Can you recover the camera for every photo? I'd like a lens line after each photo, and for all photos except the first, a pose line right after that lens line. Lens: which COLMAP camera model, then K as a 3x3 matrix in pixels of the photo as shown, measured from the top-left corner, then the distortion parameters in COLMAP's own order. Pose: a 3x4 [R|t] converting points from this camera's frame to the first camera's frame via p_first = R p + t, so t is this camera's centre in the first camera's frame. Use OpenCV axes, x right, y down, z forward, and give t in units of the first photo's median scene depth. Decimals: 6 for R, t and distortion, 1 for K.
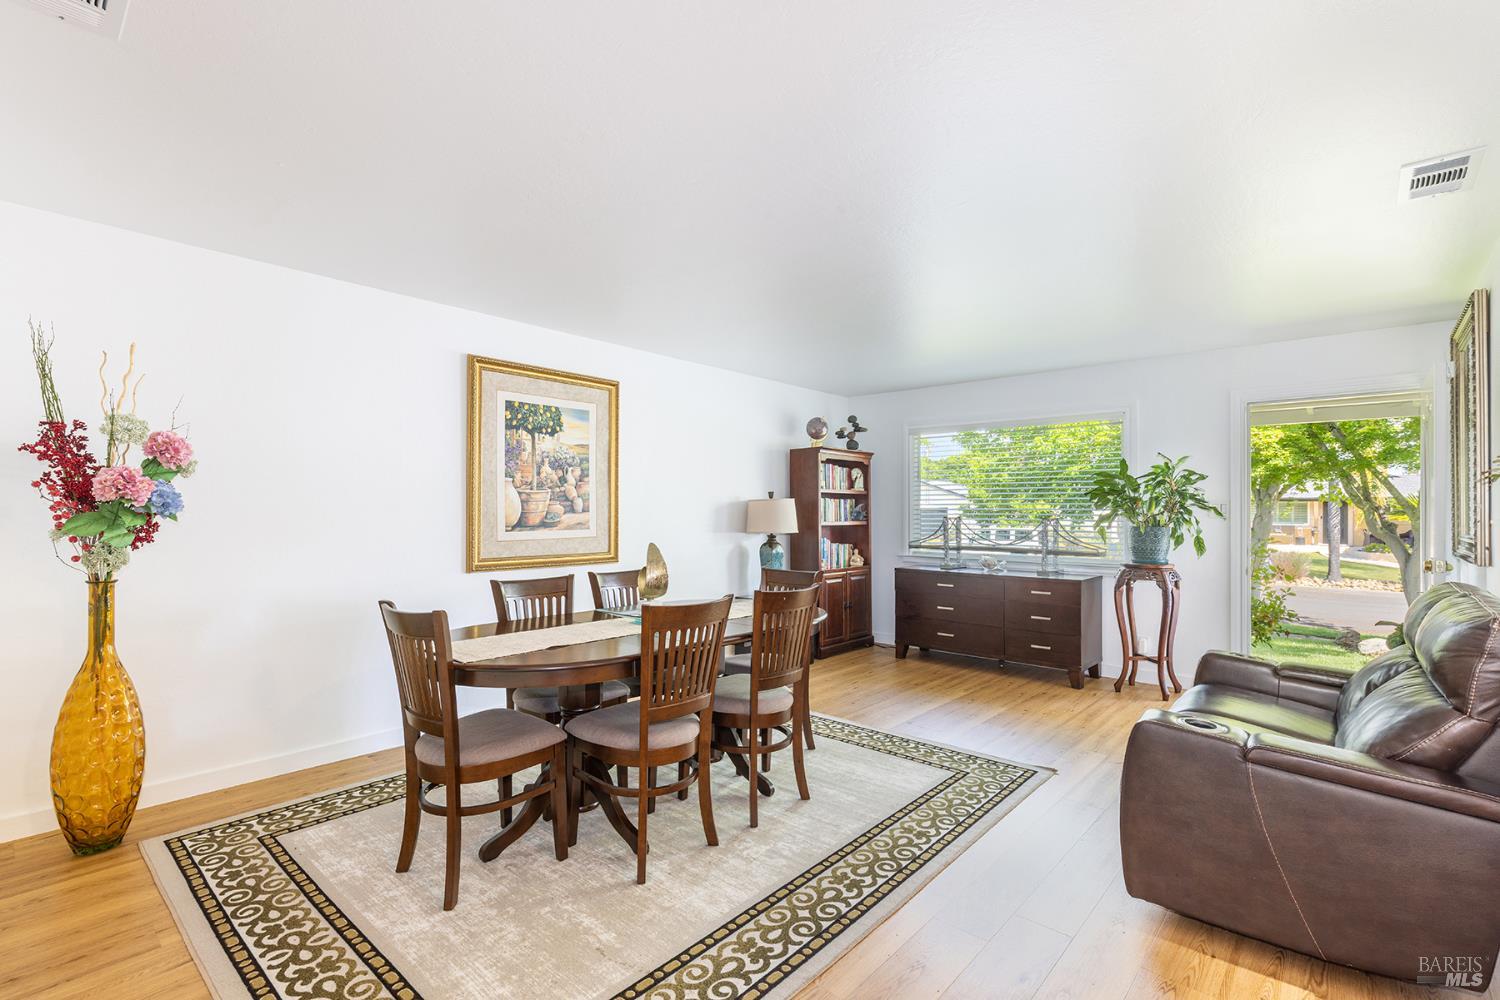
lens RADIAL K [[673.8, 0, 761.2], [0, 673.8, 518.3], [0, 0, 1]] dist [0.006269, -0.000412]
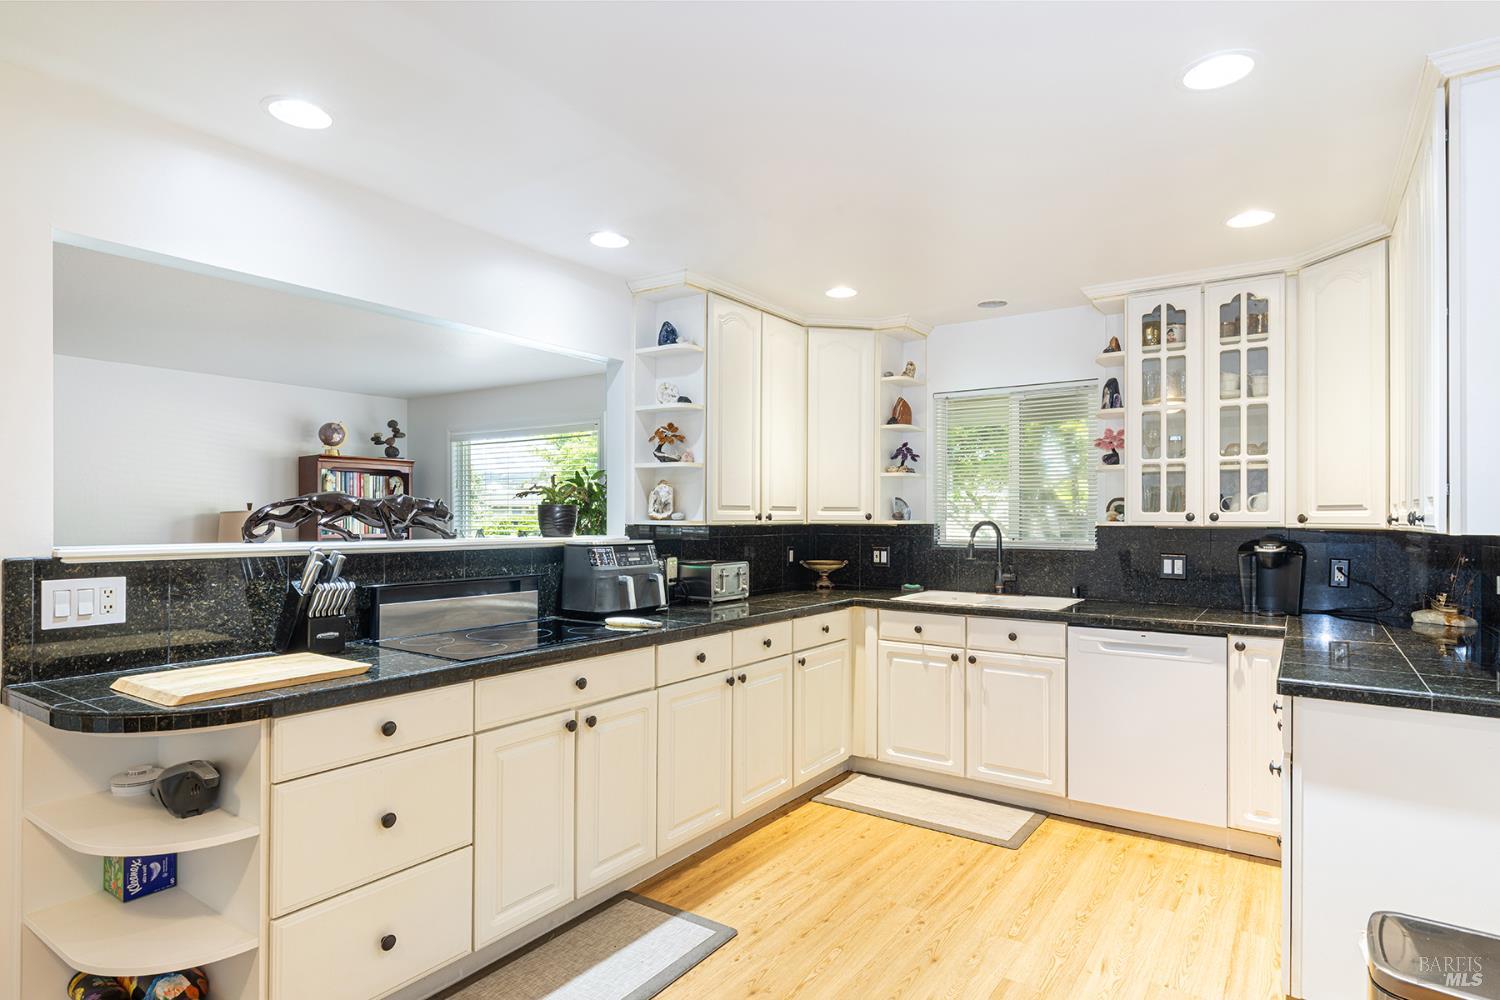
lens RADIAL K [[800.9, 0, 766.2], [0, 800.9, 511.6], [0, 0, 1]] dist [0.002815, -0.001693]
pose [[0.993361, -0.001507, 0.115029, 0.783414], [0.003110, 0.999901, -0.013758, -0.013488], [-0.114997, 0.014024, 0.993267, -0.237237]]
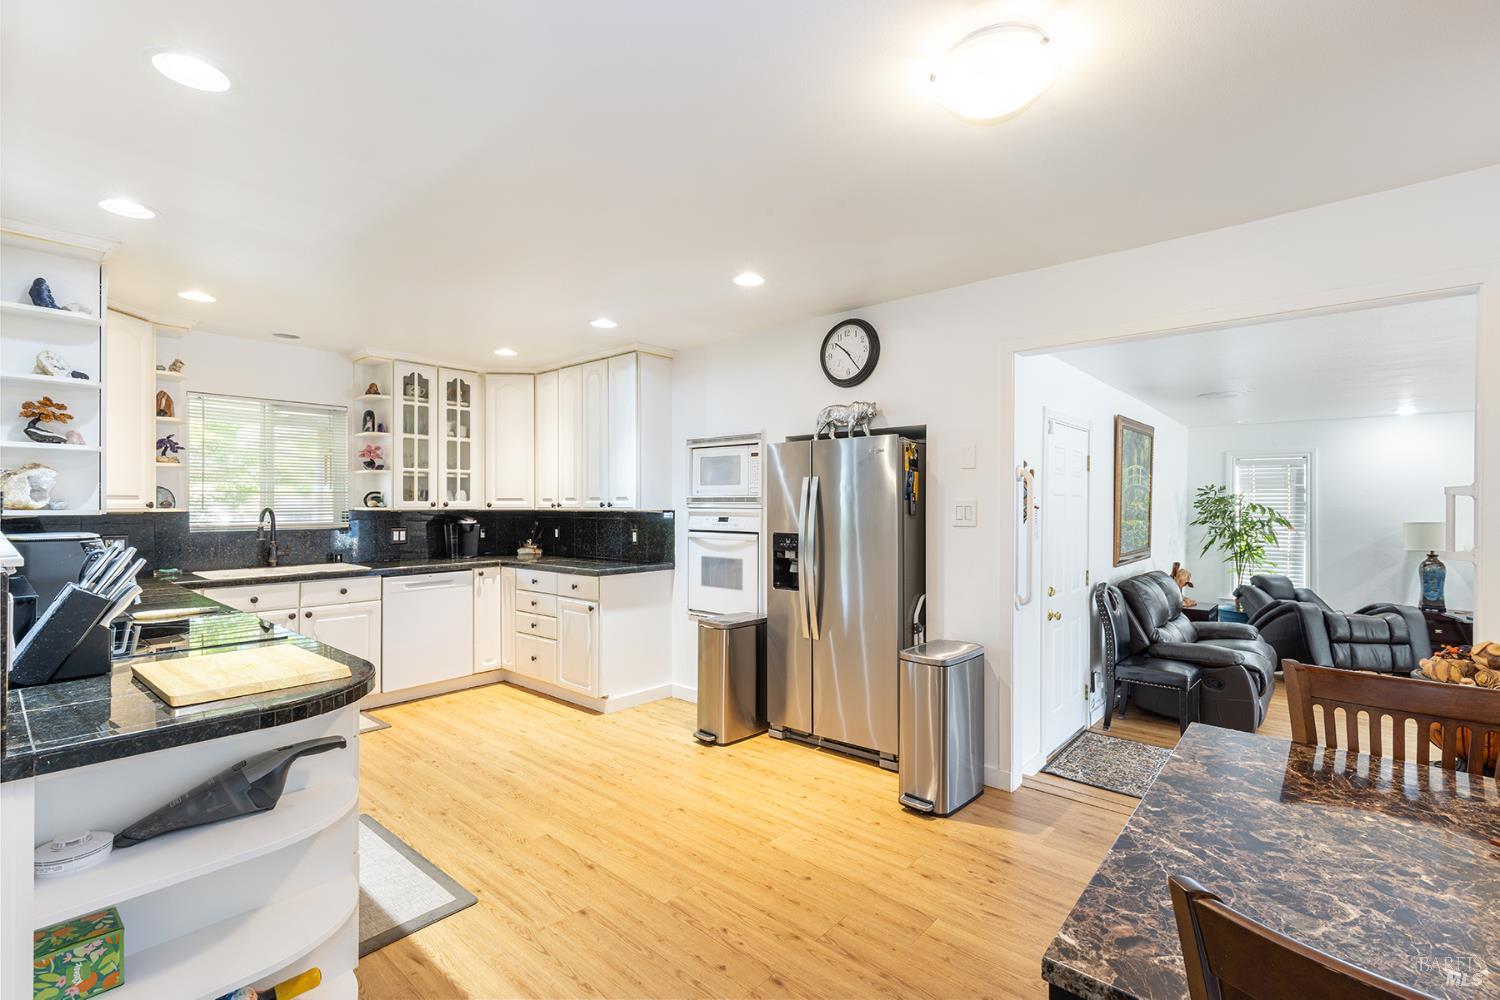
lens RADIAL K [[673.8, 0, 761.3], [0, 673.8, 503.1], [0, 0, 1]] dist [0.006269, -0.000412]
pose [[-0.005883, -0.003482, 0.999977, 0.142642], [0.008366, 0.999959, 0.003531, -0.019339], [-0.999948, 0.008387, -0.005853, -0.027916]]
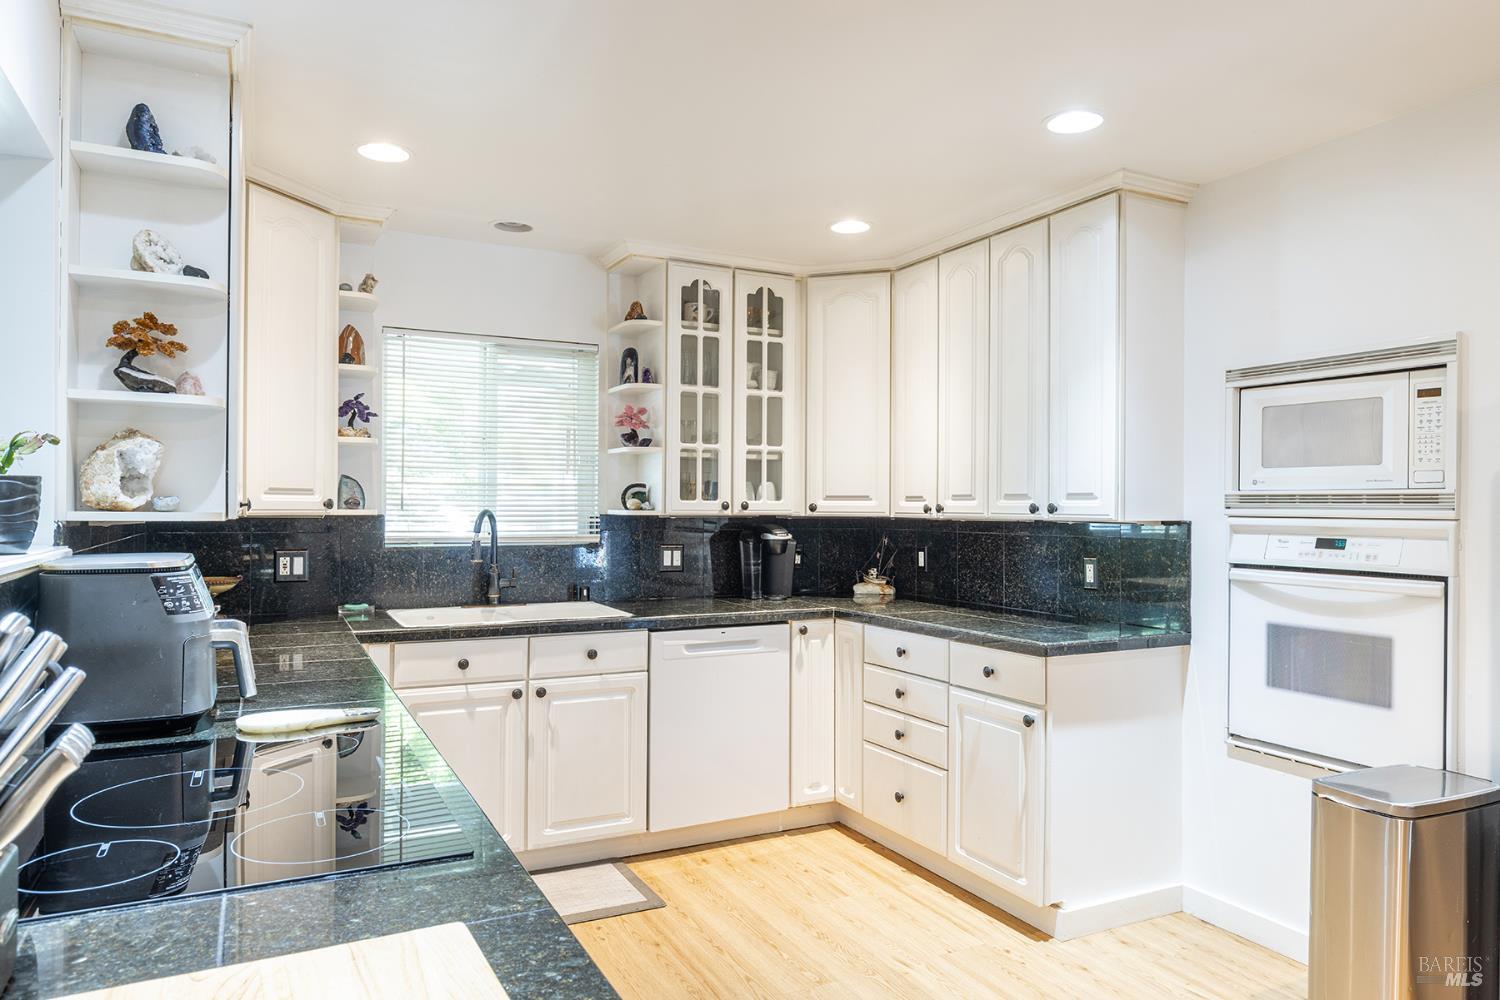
lens RADIAL K [[972.1, 0, 757.6], [0, 972.1, 502.8], [0, 0, 1]] dist [0.001174, -0.006487]
pose [[0.366803, 0.000597, 0.930298, 0.418842], [0.003466, 0.999992, -0.002009, -0.018735], [-0.930292, 0.003962, 0.366798, 0.145255]]
